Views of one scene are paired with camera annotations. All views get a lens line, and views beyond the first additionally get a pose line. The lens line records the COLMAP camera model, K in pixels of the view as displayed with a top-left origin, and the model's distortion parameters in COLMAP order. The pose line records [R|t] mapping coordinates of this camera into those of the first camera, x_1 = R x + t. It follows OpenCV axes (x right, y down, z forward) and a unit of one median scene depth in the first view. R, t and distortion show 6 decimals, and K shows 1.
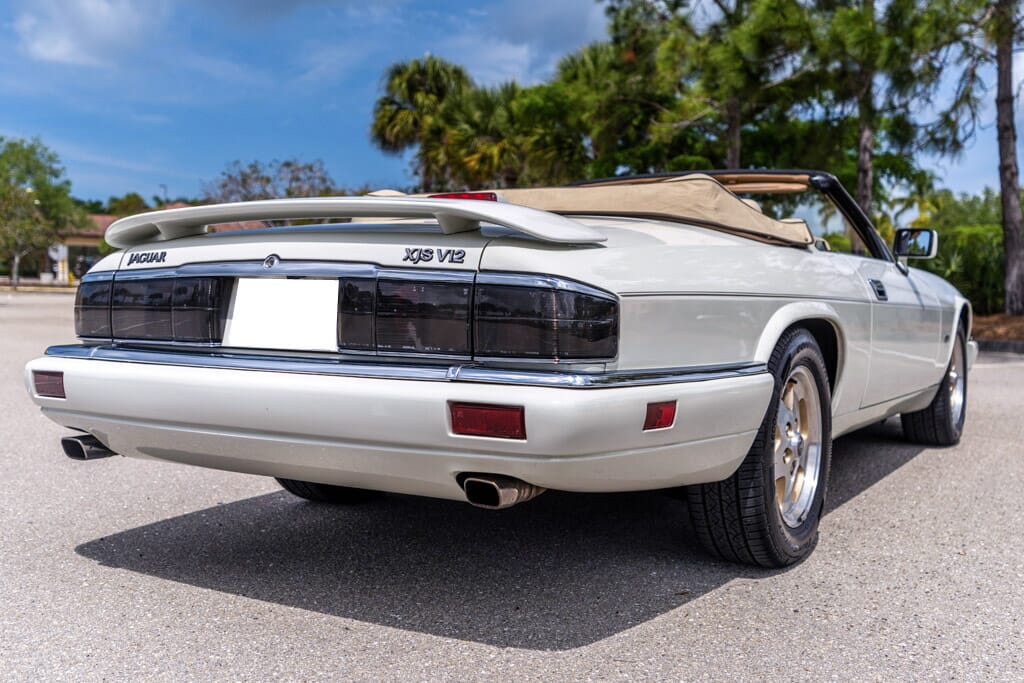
lens RADIAL K [[1073.9, 0, 500.4], [0, 1073.9, 341.8], [0, 0, 1]] dist [-0.000221, -0.003563]
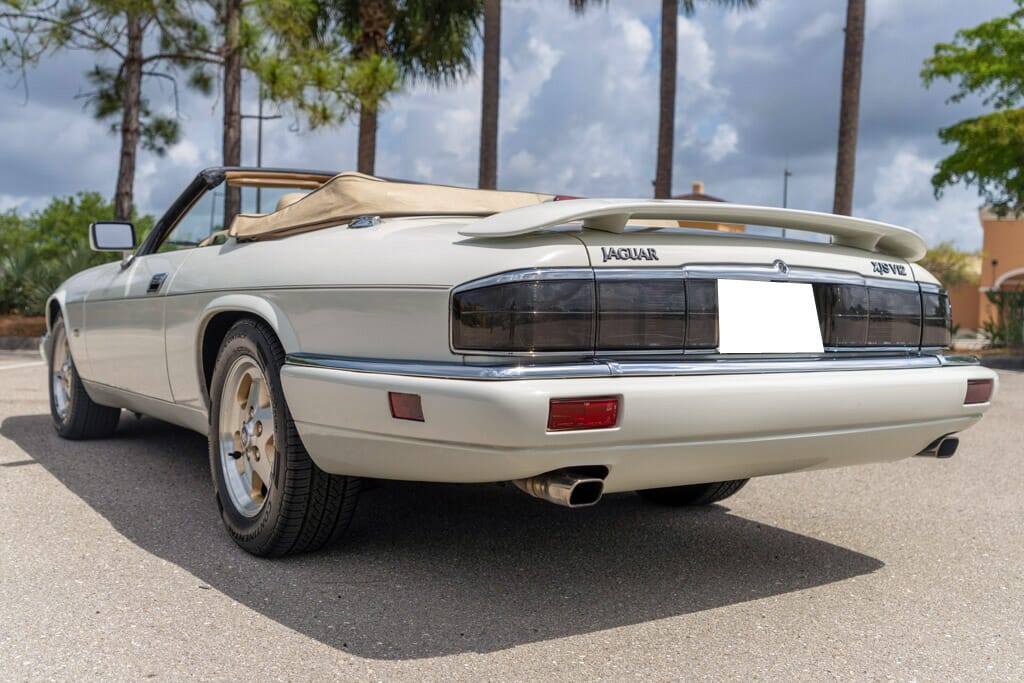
lens RADIAL K [[1073.9, 0, 500.4], [0, 1073.9, 341.8], [0, 0, 1]] dist [-0.000221, -0.003563]
pose [[0.414612, -0.034280, 0.909353, -1.180122], [0.030156, 0.999259, 0.023920, -0.032860], [-0.909499, 0.017505, 0.415338, 0.757675]]
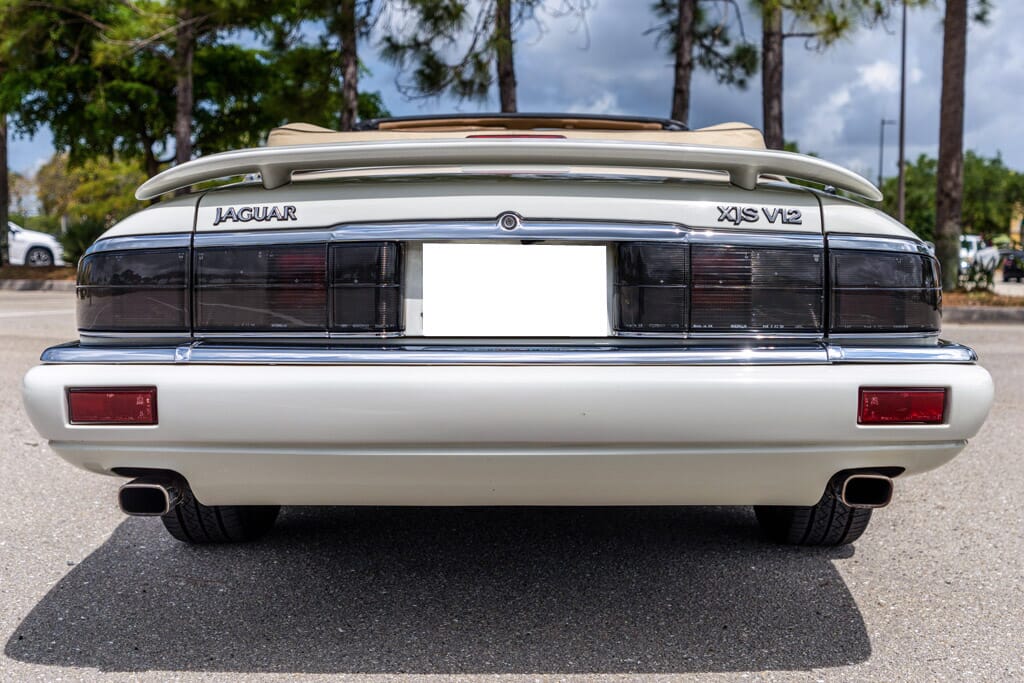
lens RADIAL K [[1264.1, 0, 509.0], [0, 1264.1, 283.7], [0, 0, 1]] dist [0.001822, -0.005847]
pose [[0.858154, -0.024834, 0.512791, -0.625250], [0.033099, 0.999428, -0.006989, -0.022587], [-0.512324, 0.022970, 0.858485, 0.215375]]
